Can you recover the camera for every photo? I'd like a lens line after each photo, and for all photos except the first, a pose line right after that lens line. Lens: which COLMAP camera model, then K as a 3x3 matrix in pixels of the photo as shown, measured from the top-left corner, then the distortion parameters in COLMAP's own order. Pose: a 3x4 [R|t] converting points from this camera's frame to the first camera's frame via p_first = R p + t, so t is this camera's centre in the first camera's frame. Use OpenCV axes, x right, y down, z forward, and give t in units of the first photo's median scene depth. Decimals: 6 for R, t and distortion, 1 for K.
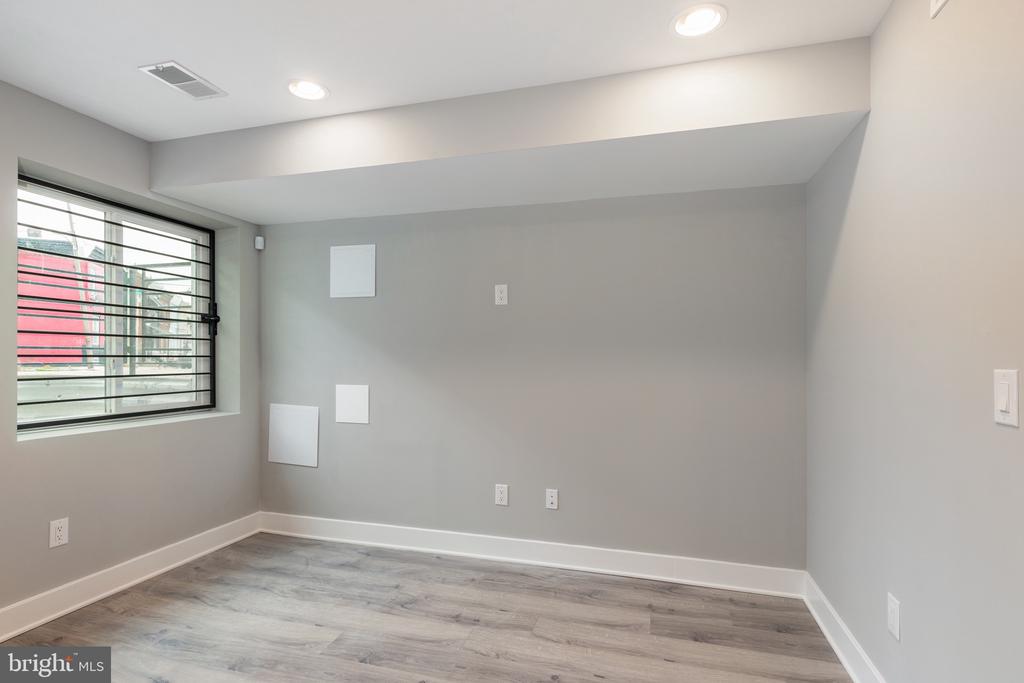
lens RADIAL K [[517.7, 0, 510.8], [0, 517.7, 349.4], [0, 0, 1]] dist [-0.001703, -0.000827]
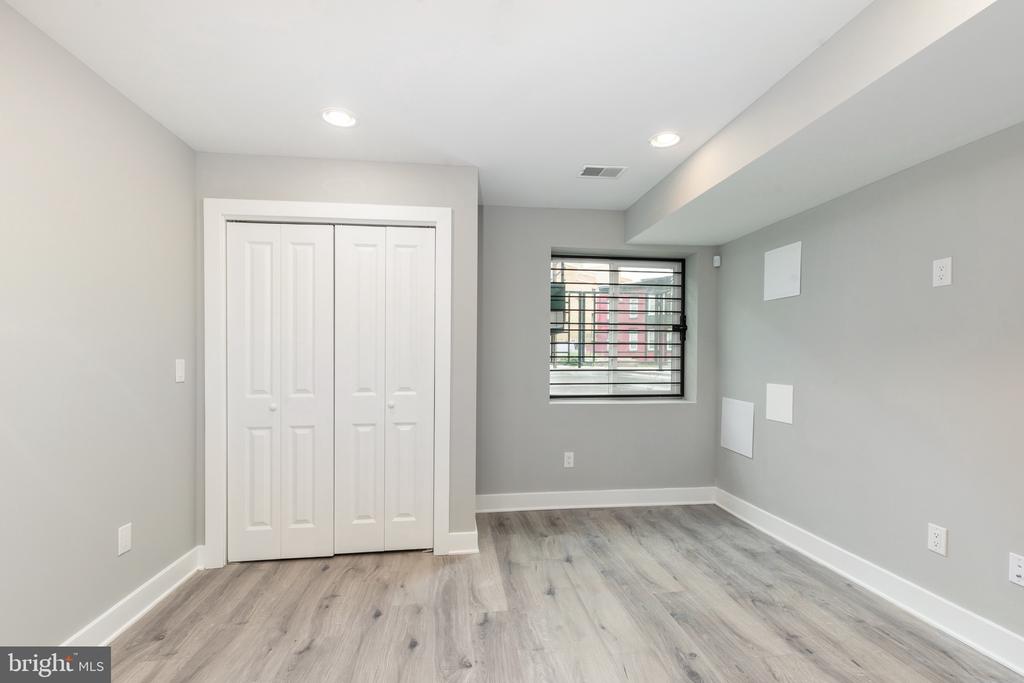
lens RADIAL K [[462.3, 0, 506.0], [0, 462.3, 357.7], [0, 0, 1]] dist [0.007751, -0.002664]
pose [[0.395950, -0.003681, -0.918265, 0.359003], [0.014650, 0.999890, 0.002309, 0.006484], [0.918155, -0.014366, 0.395960, 0.162345]]
